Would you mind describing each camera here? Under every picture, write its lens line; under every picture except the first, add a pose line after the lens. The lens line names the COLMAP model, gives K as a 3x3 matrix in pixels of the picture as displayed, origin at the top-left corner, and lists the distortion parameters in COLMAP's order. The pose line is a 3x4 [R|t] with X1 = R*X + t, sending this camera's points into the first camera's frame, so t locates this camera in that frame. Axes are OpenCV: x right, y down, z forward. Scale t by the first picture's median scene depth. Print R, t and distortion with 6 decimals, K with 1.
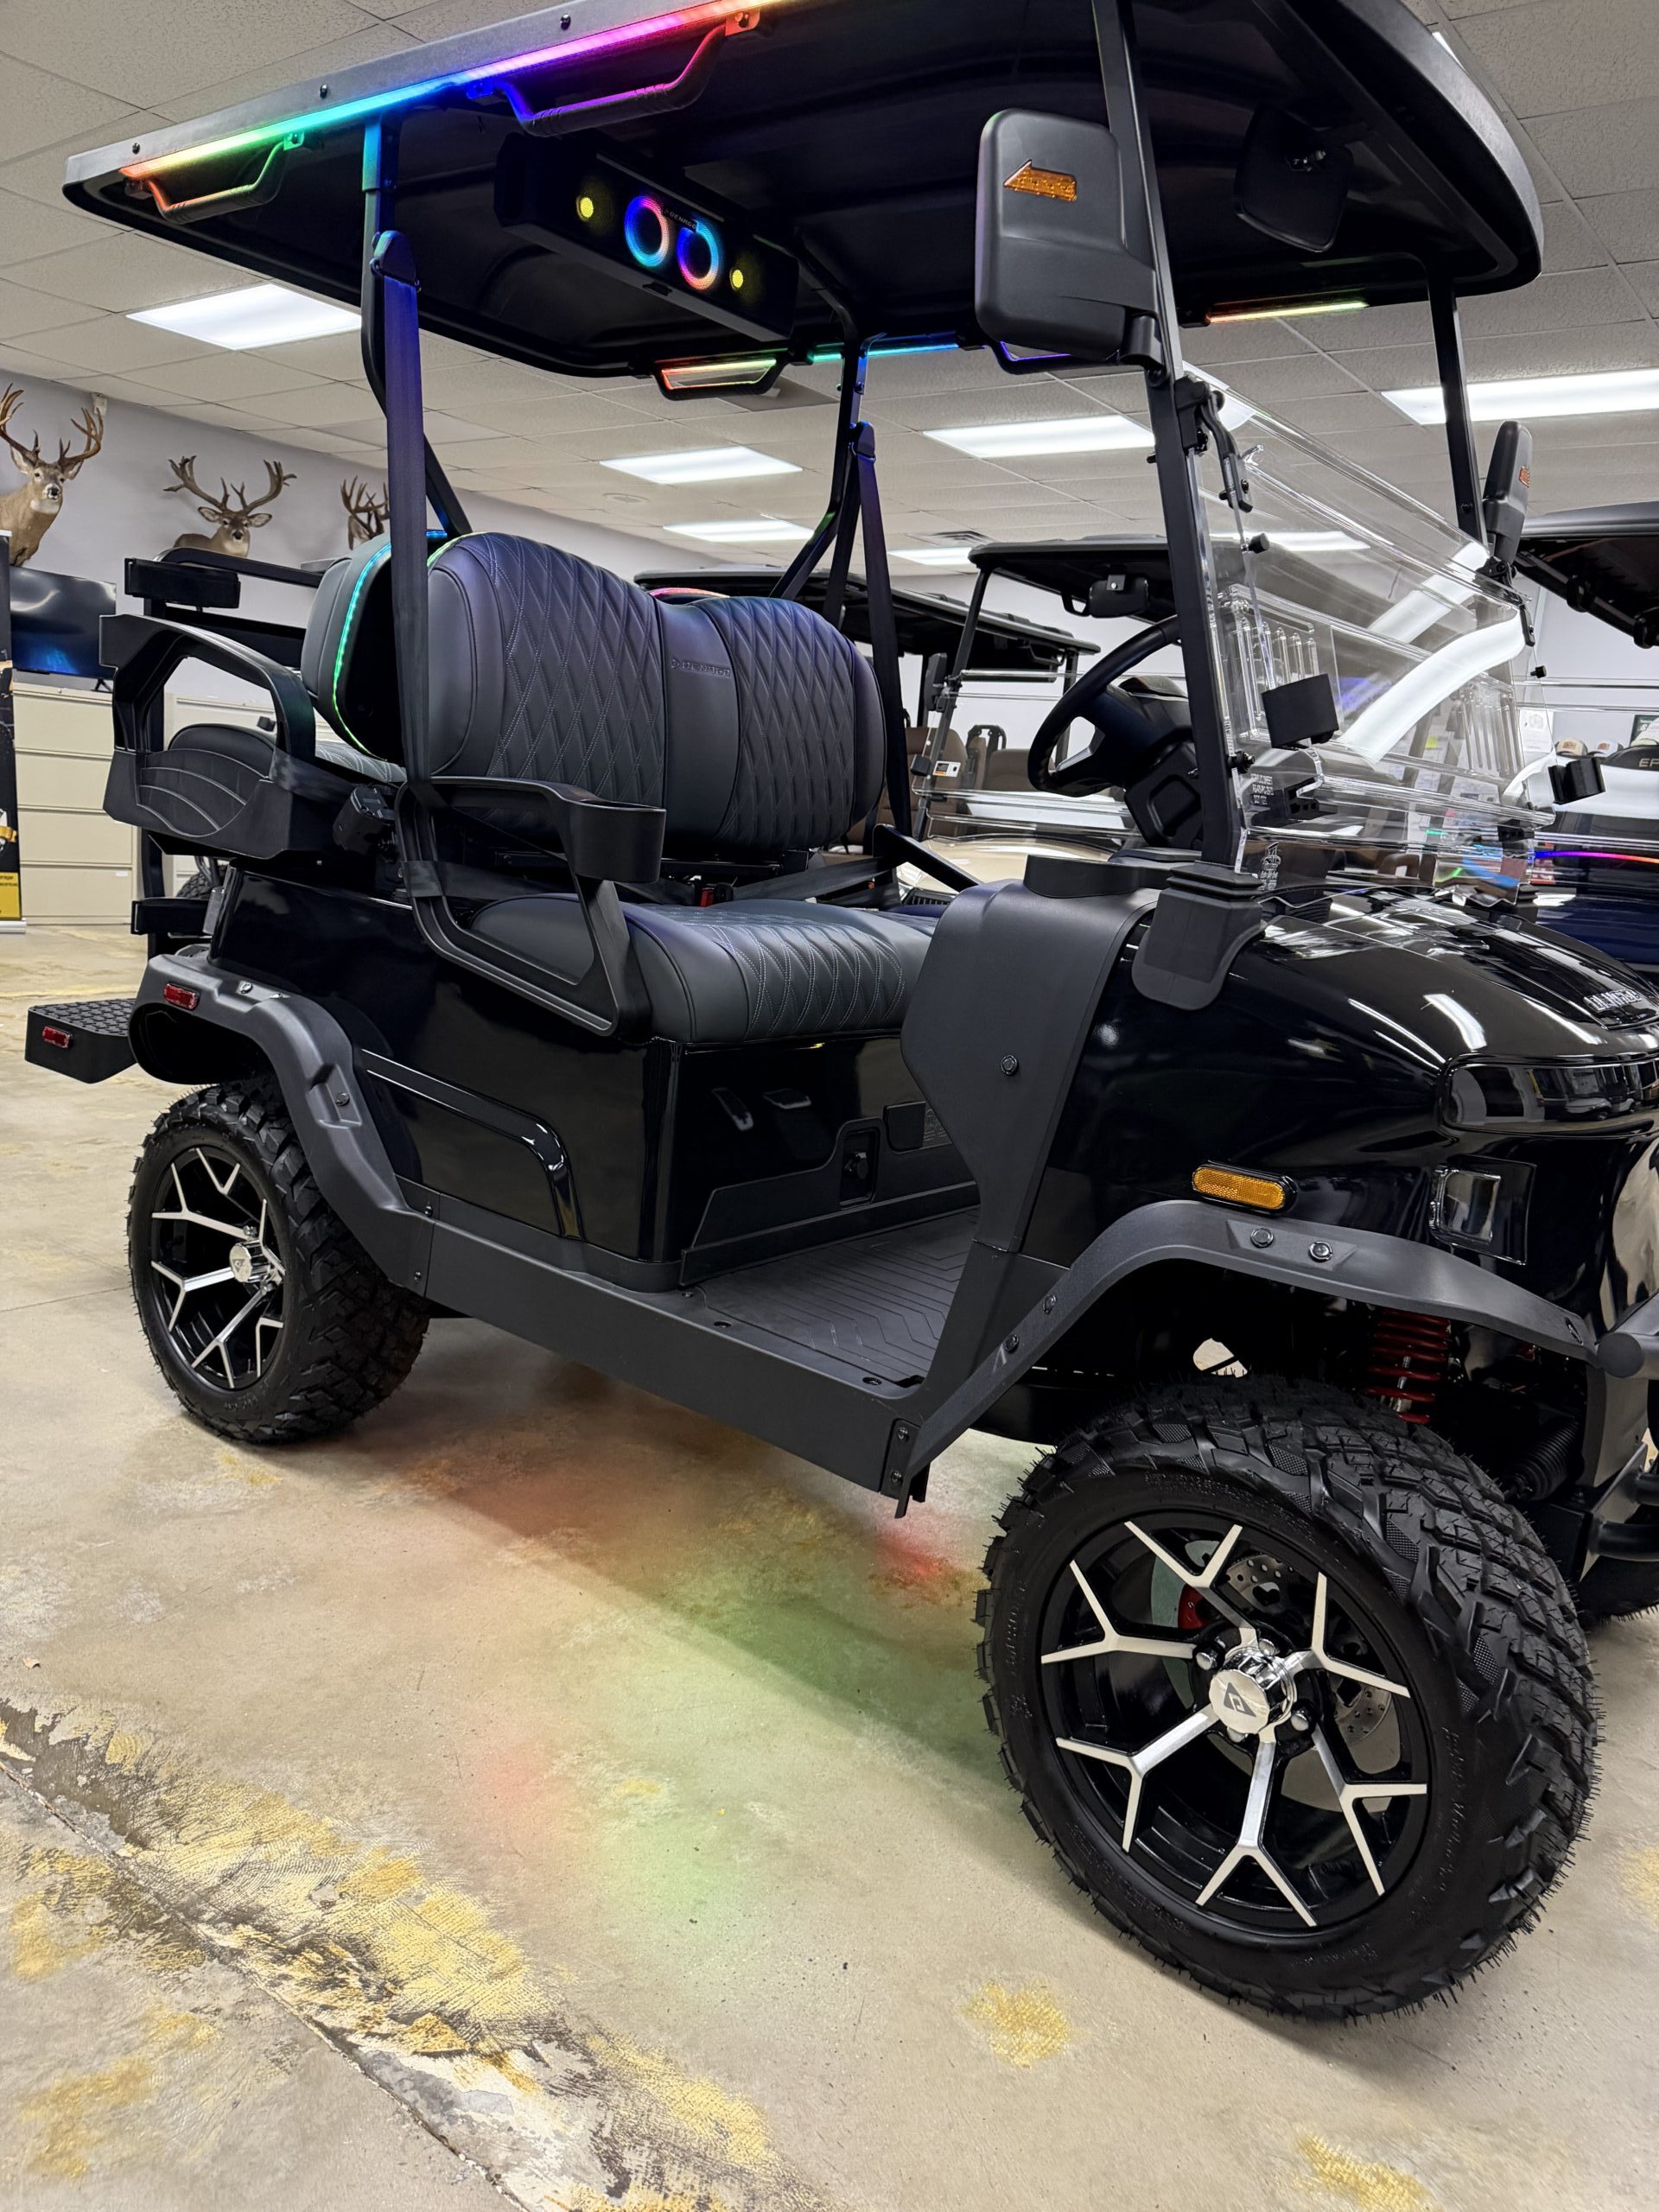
lens RADIAL K [[1587.3, 0, 829.5], [0, 1587.3, 1106.0], [0, 0, 1]] dist [-0.028103, 0.004730]
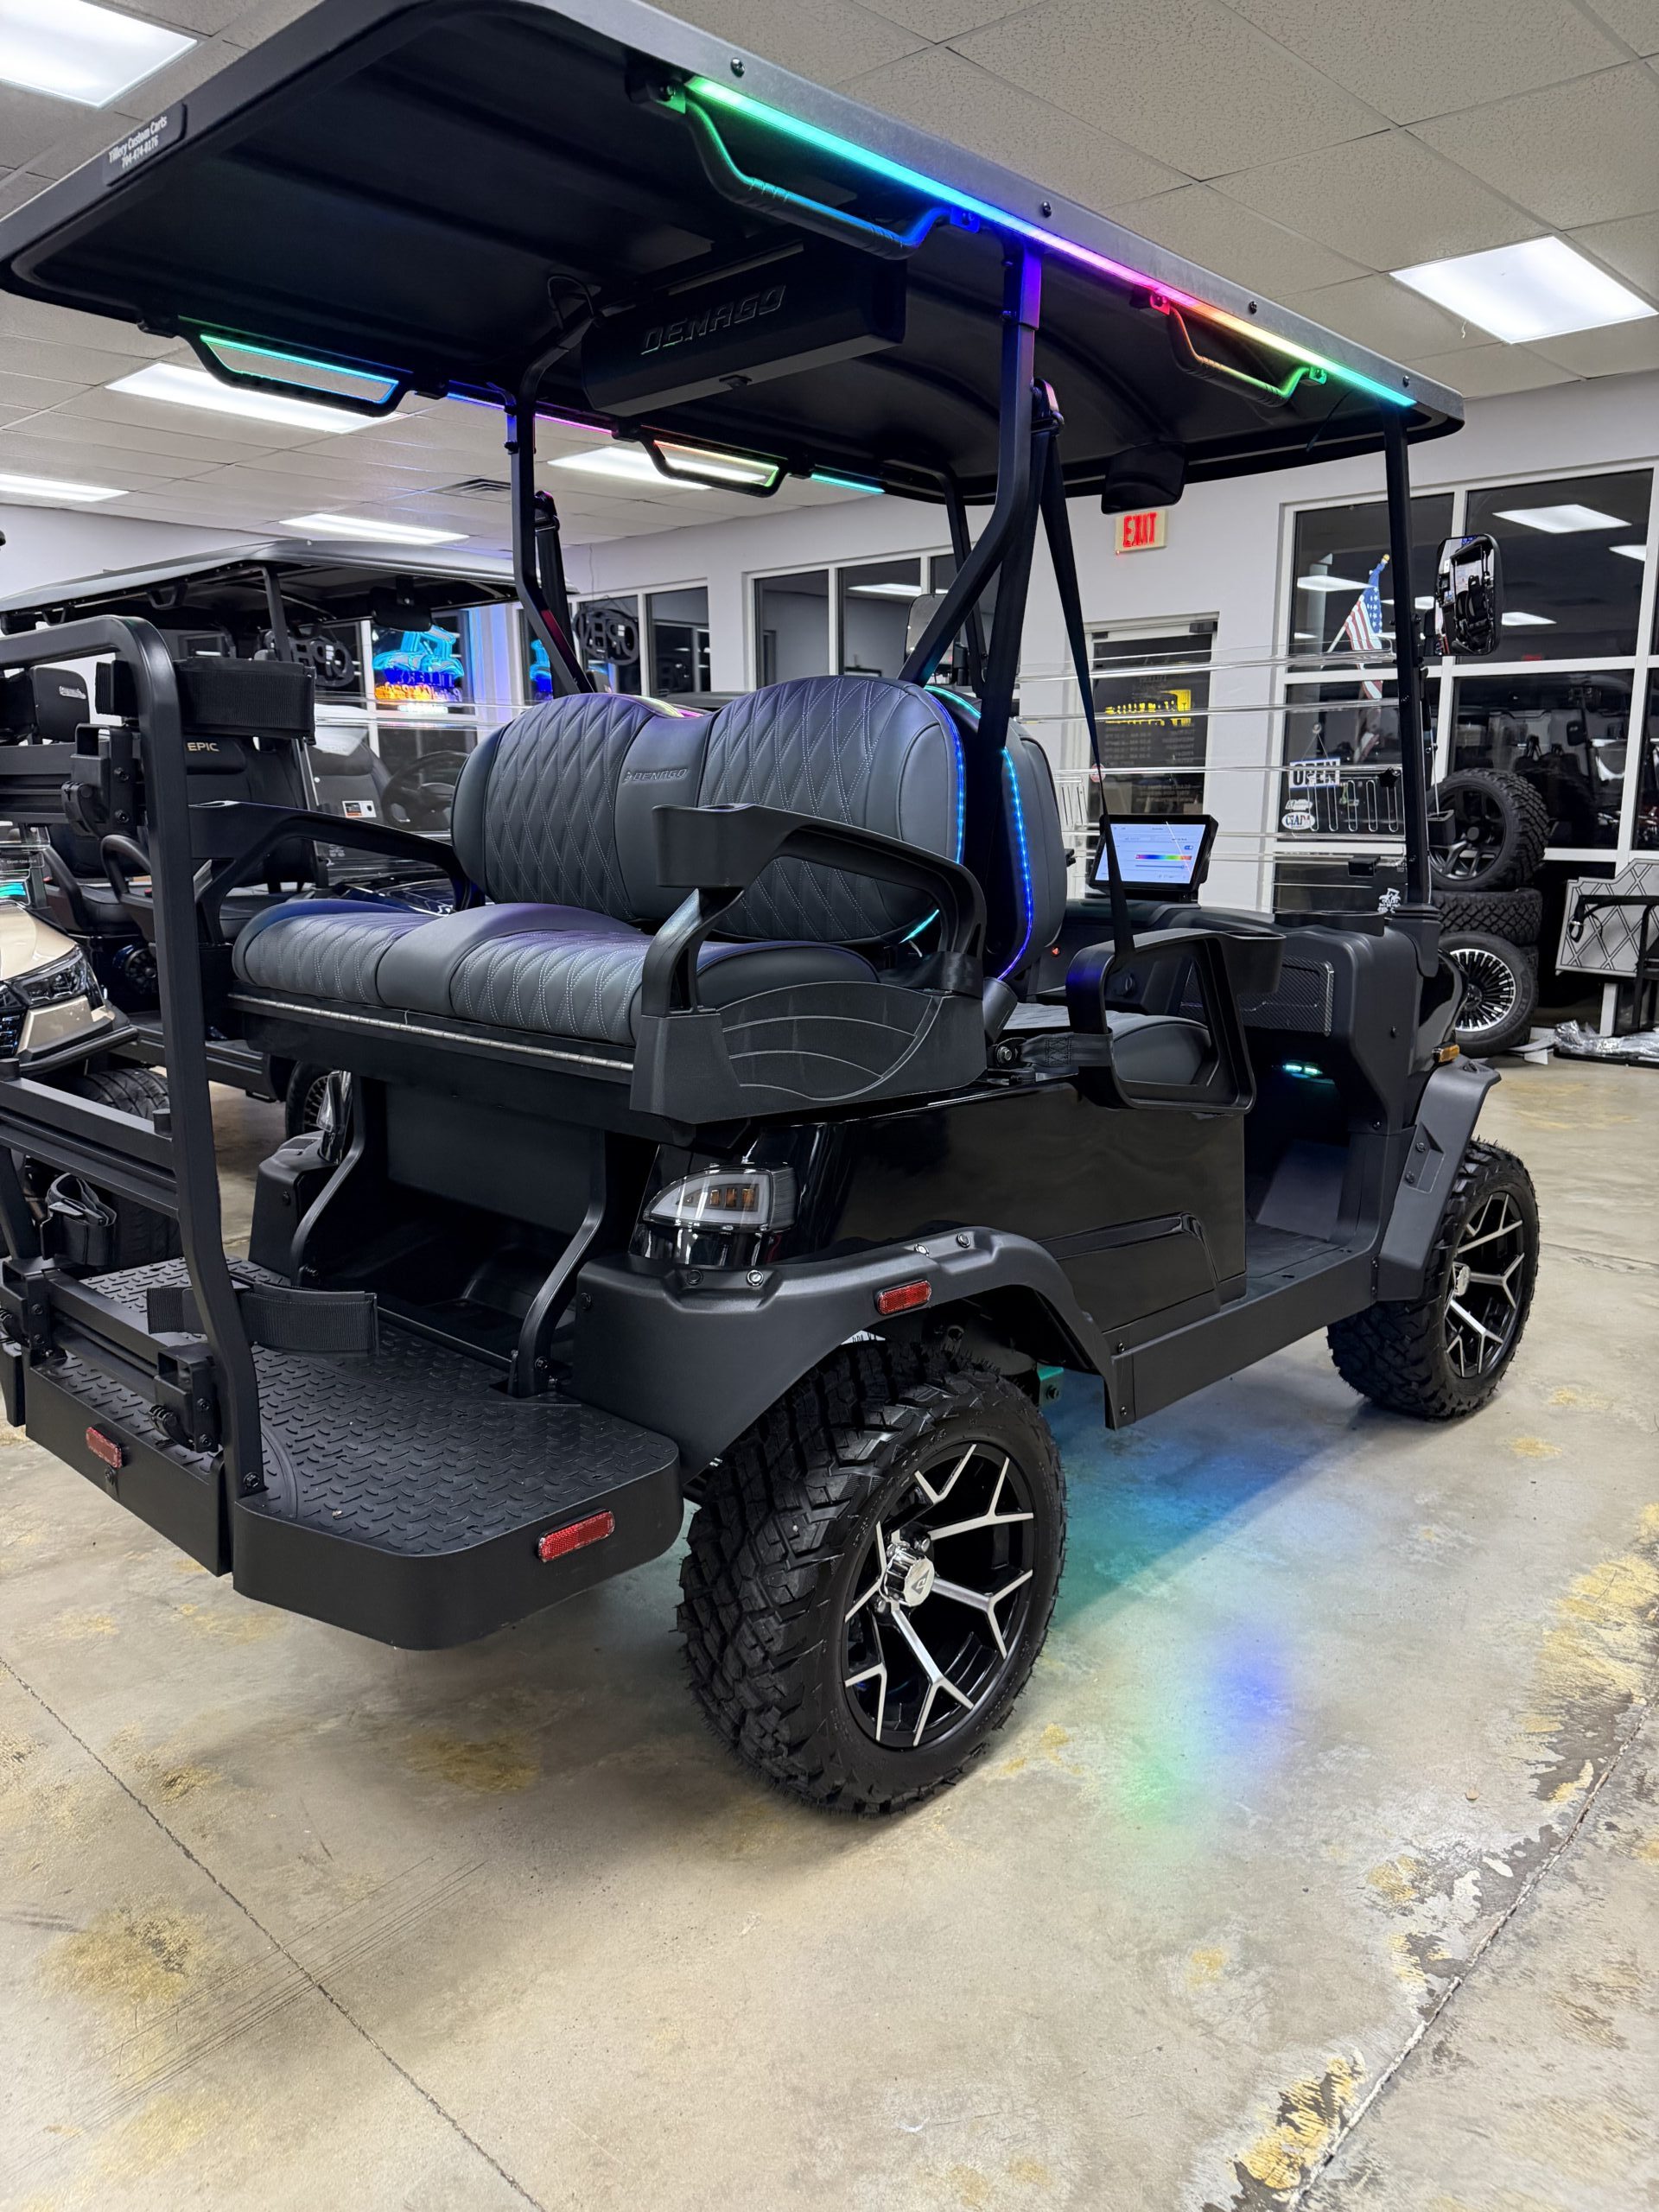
lens RADIAL K [[1587.3, 0, 829.5], [0, 1587.3, 1106.0], [0, 0, 1]] dist [-0.028103, 0.004730]
pose [[0.092239, -0.285029, 0.954071, -1.309486], [0.205662, 0.942949, 0.261823, -0.427546], [-0.974267, 0.172066, 0.145596, 1.075347]]
